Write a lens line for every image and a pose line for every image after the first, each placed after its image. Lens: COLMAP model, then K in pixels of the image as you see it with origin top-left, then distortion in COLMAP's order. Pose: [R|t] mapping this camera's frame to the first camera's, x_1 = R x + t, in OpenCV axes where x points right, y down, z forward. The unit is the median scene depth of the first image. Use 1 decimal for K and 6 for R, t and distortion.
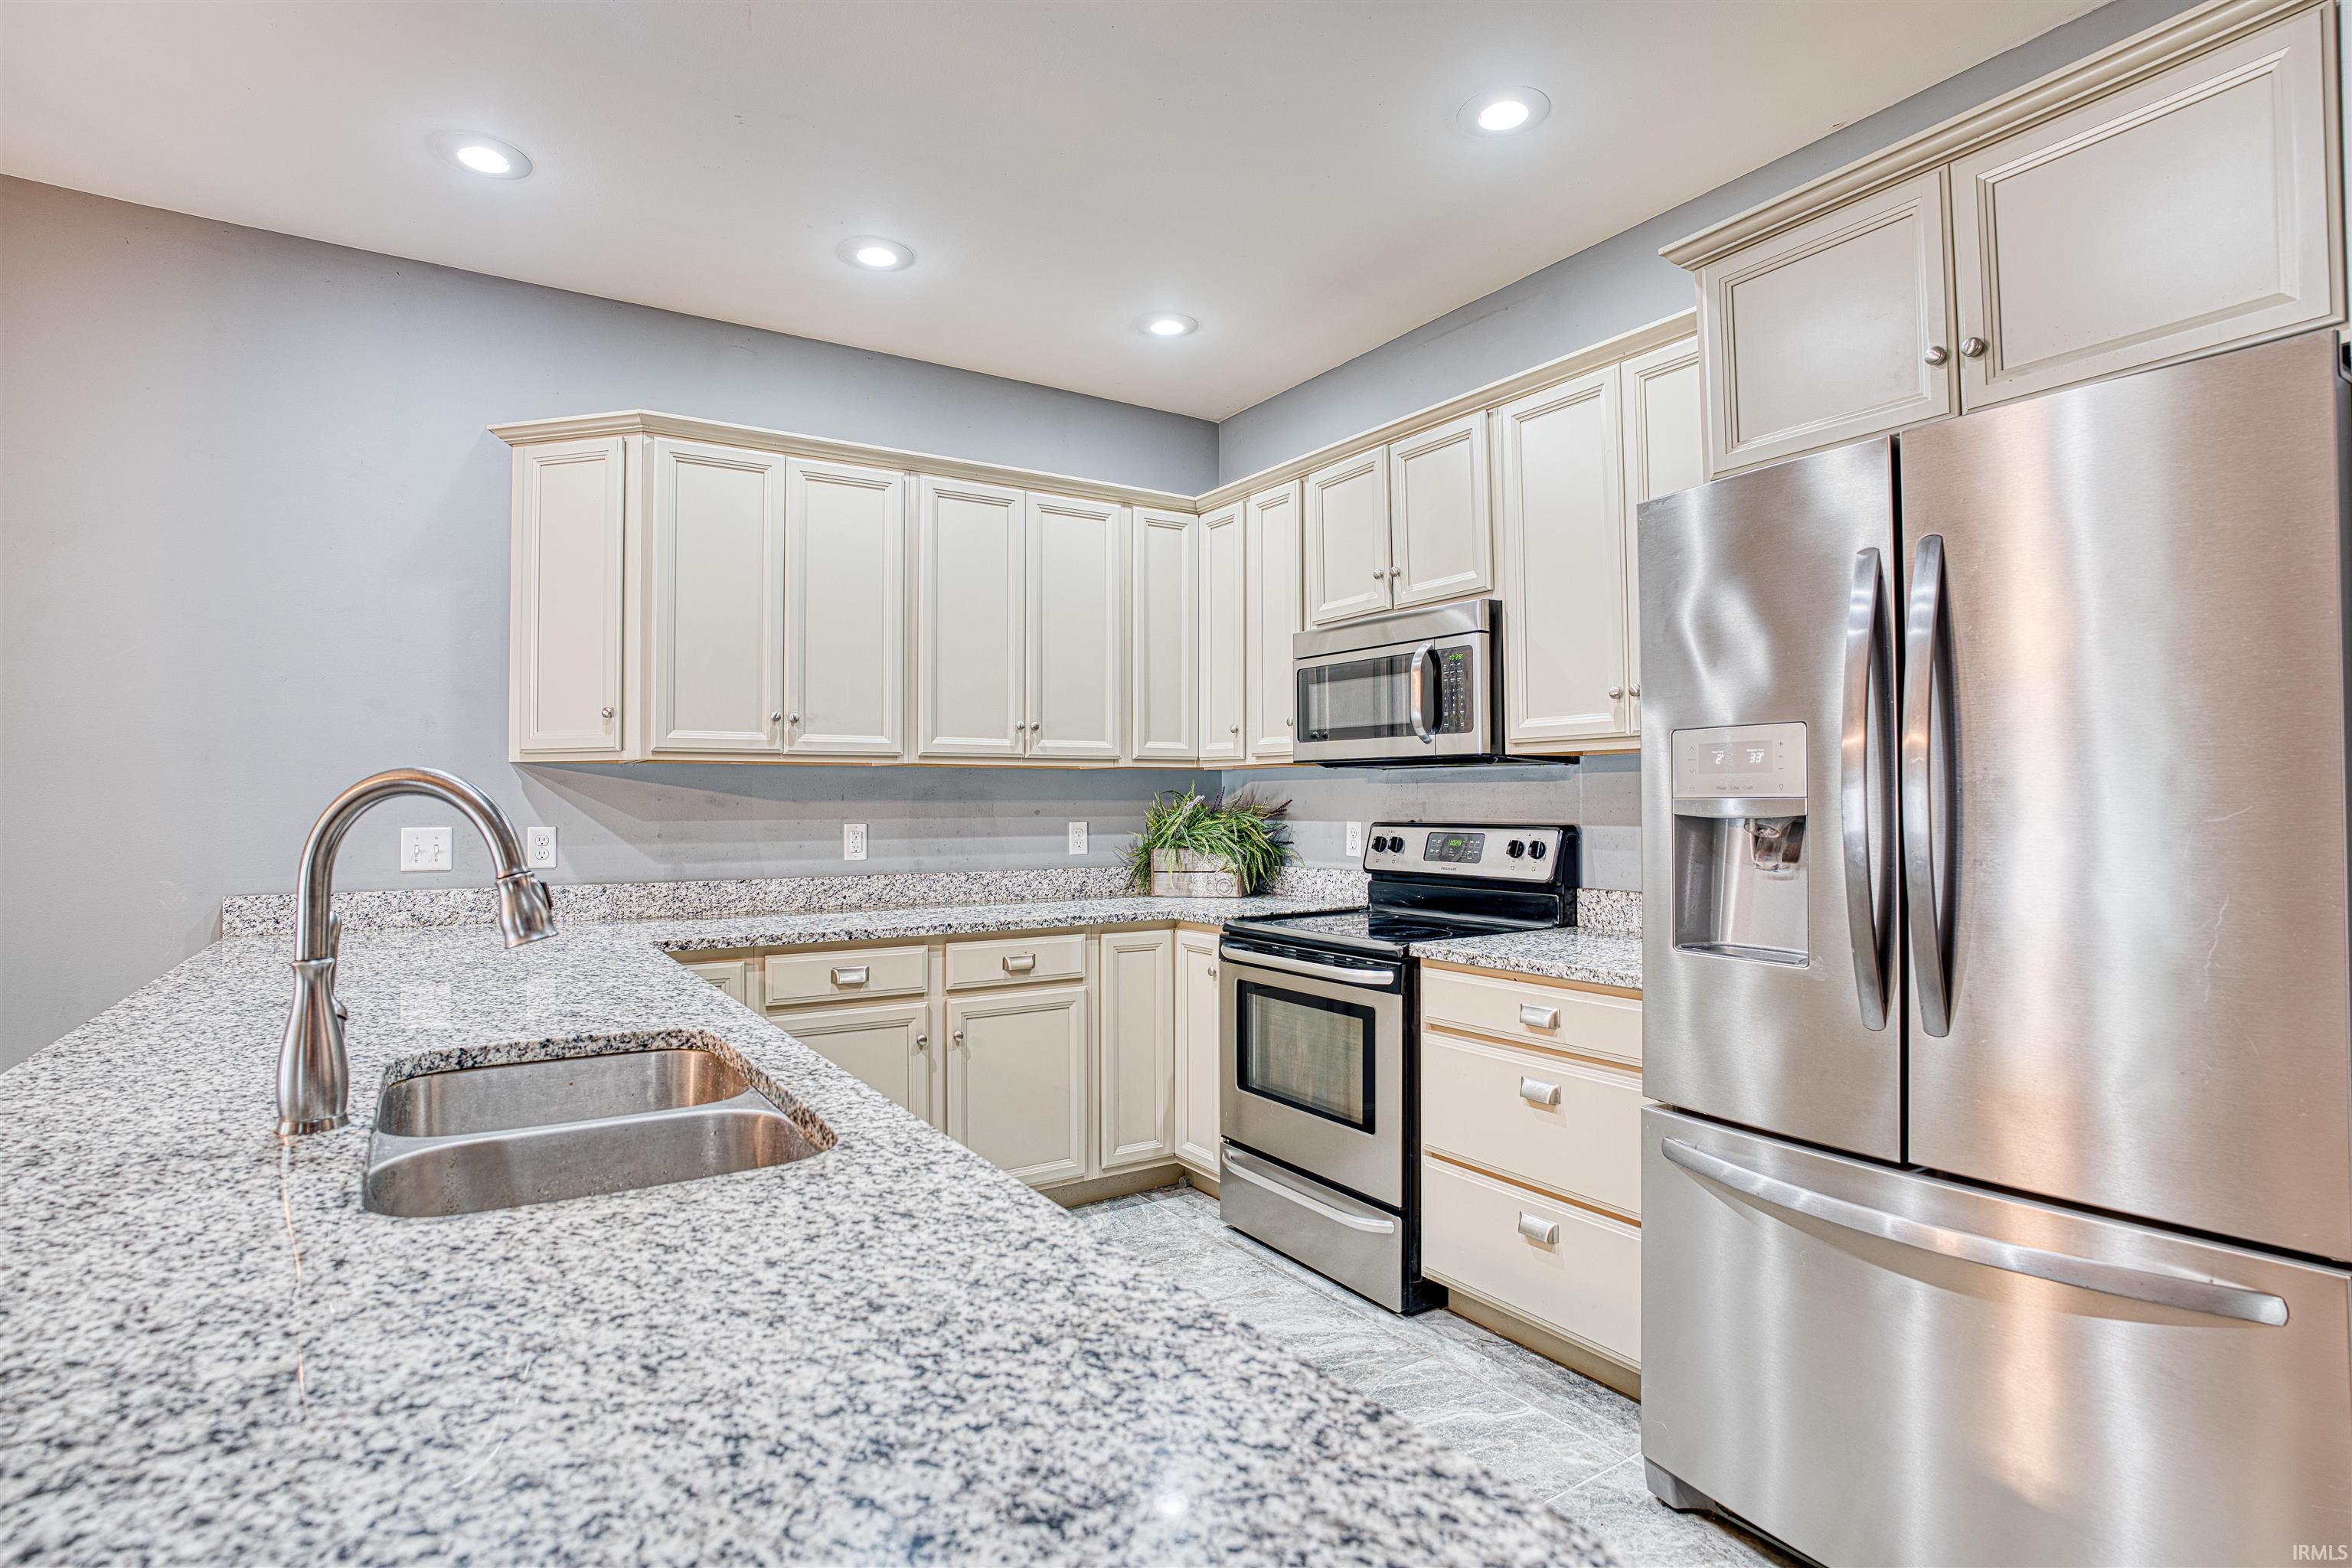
lens RADIAL K [[1162.3, 0, 1168.5], [0, 1162.3, 776.4], [0, 0, 1]] dist [-0.069899, 0.032146]
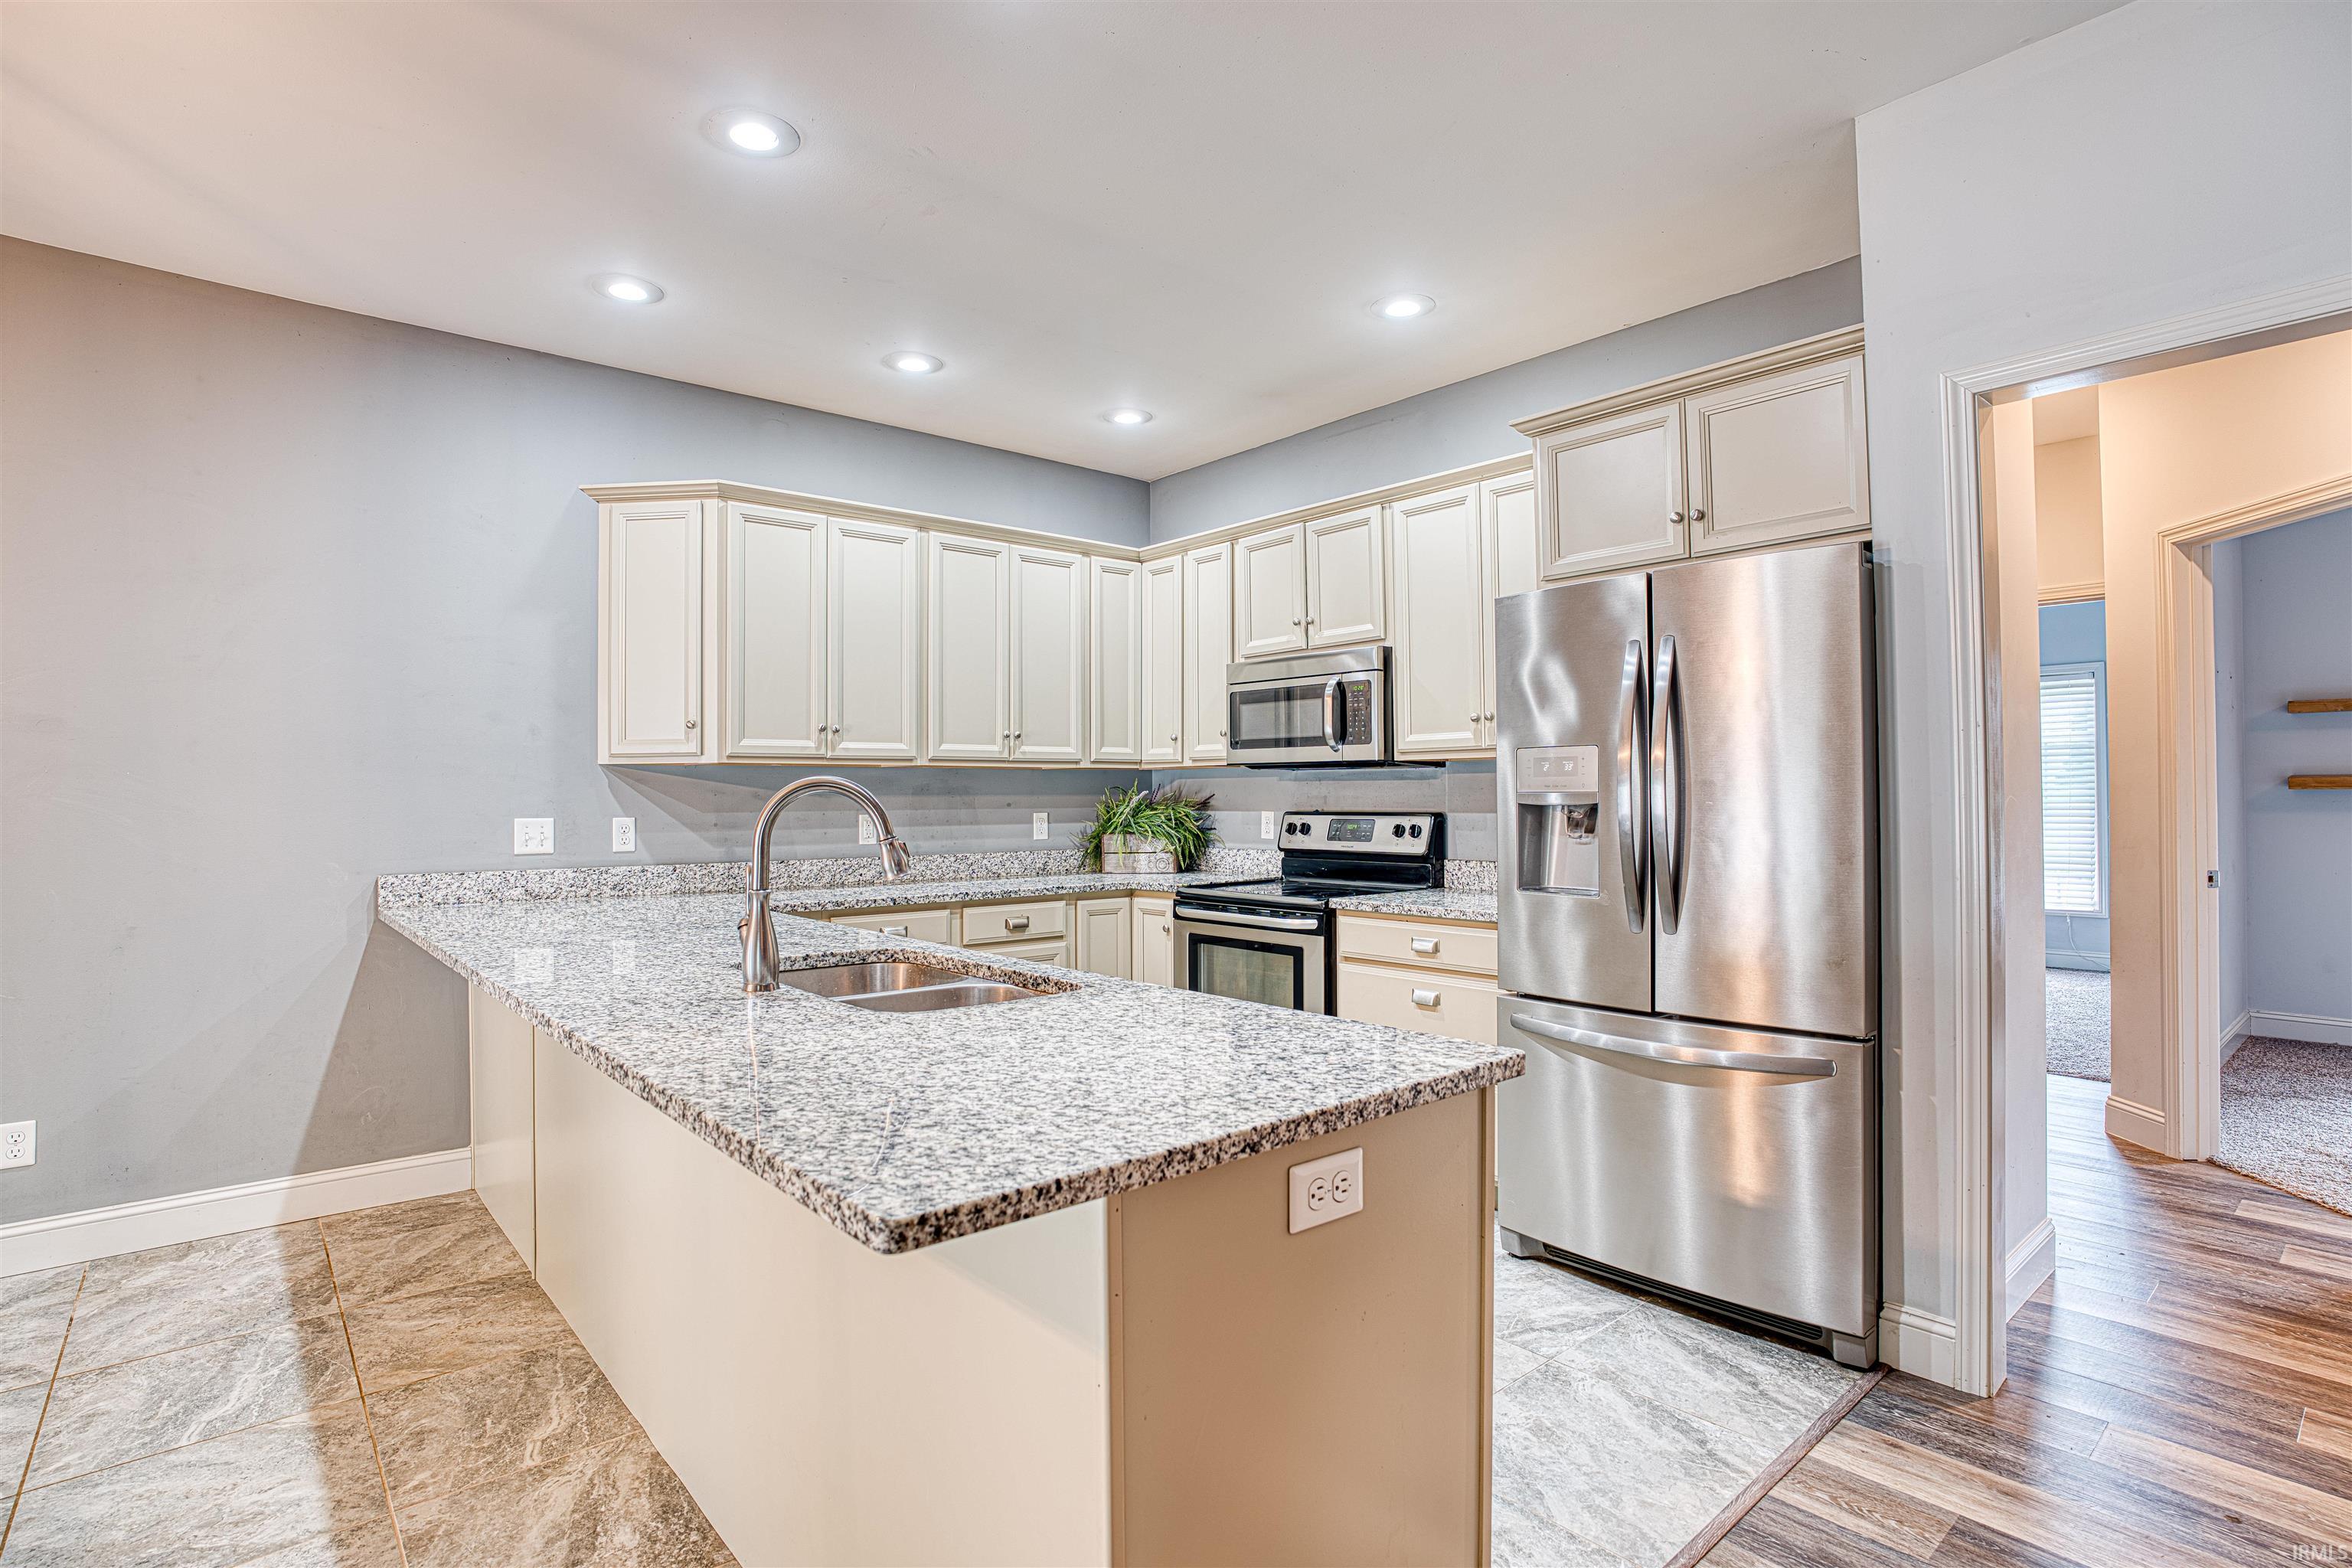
lens RADIAL K [[1162.3, 0, 1168.5], [0, 1162.3, 776.4], [0, 0, 1]] dist [-0.069899, 0.032146]
pose [[0.990978, 0.000313, 0.134021, -0.144006], [-0.000926, 0.999989, 0.004514, -0.005825], [-0.134019, -0.004598, 0.990968, -0.293859]]
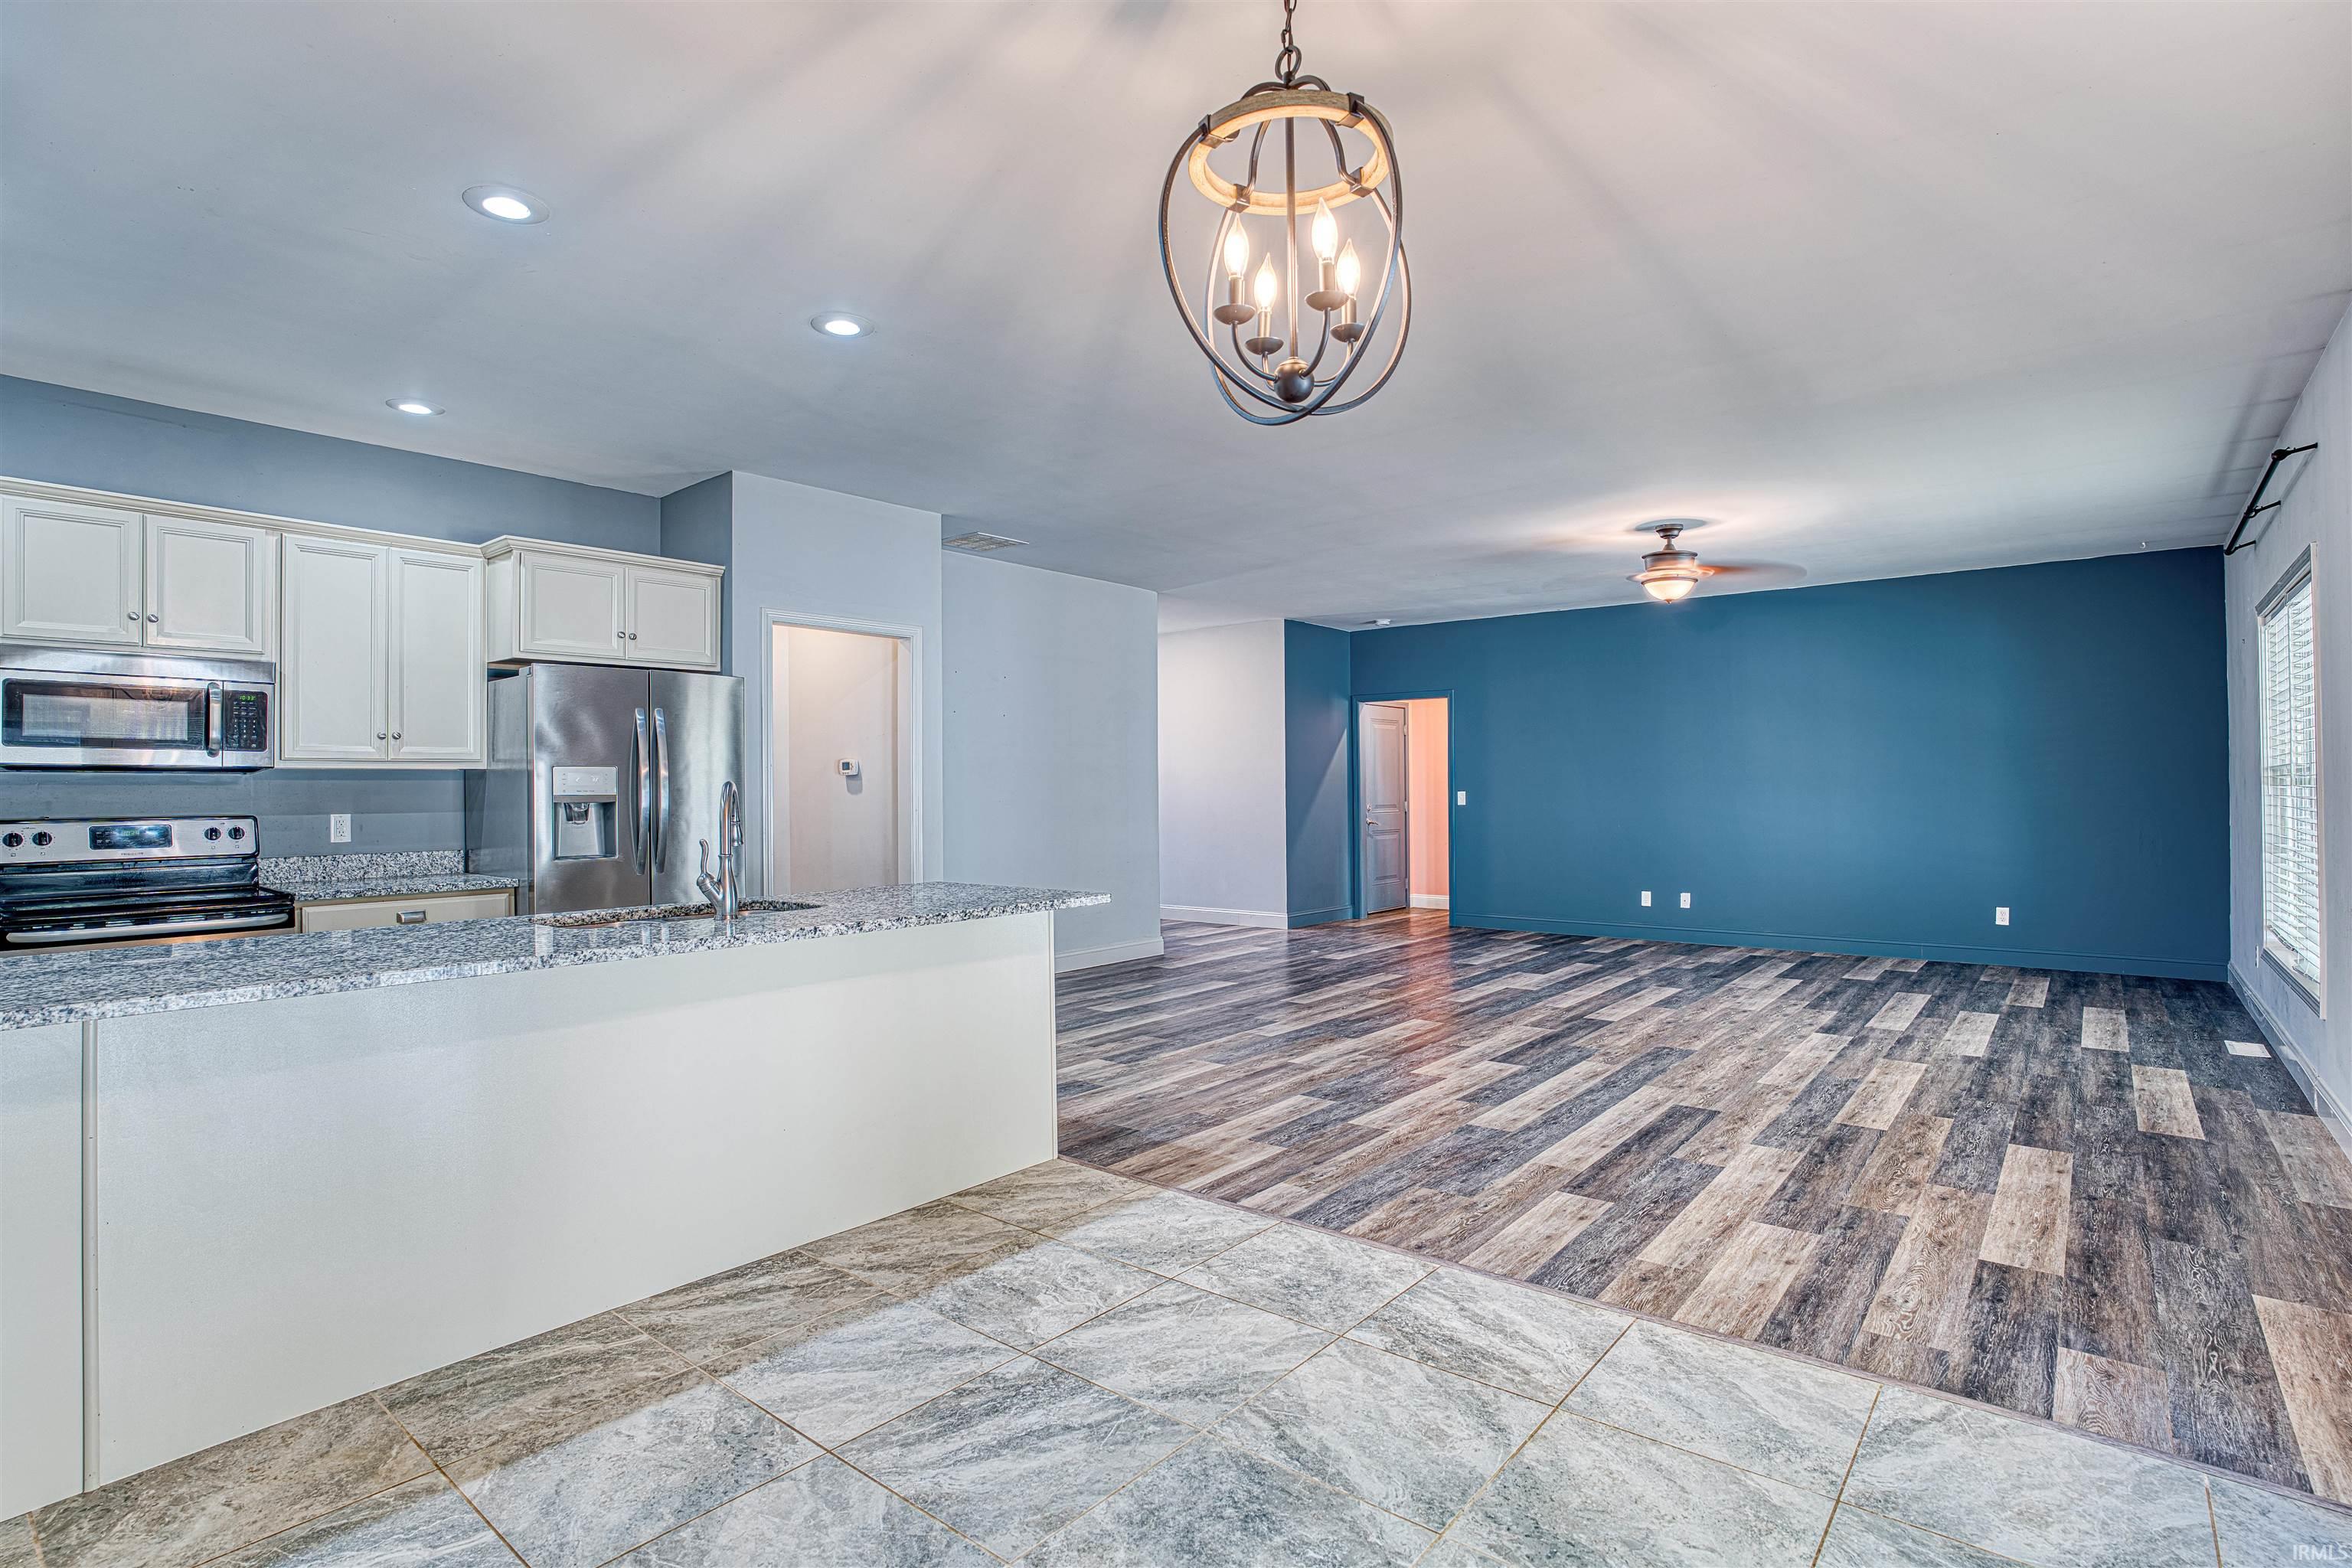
lens RADIAL K [[1162.3, 0, 1168.5], [0, 1162.3, 776.4], [0, 0, 1]] dist [-0.069899, 0.032146]
pose [[-0.295092, 0.017185, 0.955314, -1.342465], [-0.009829, 0.999731, -0.021020, 0.011206], [-0.955418, -0.015593, -0.294844, 0.303751]]
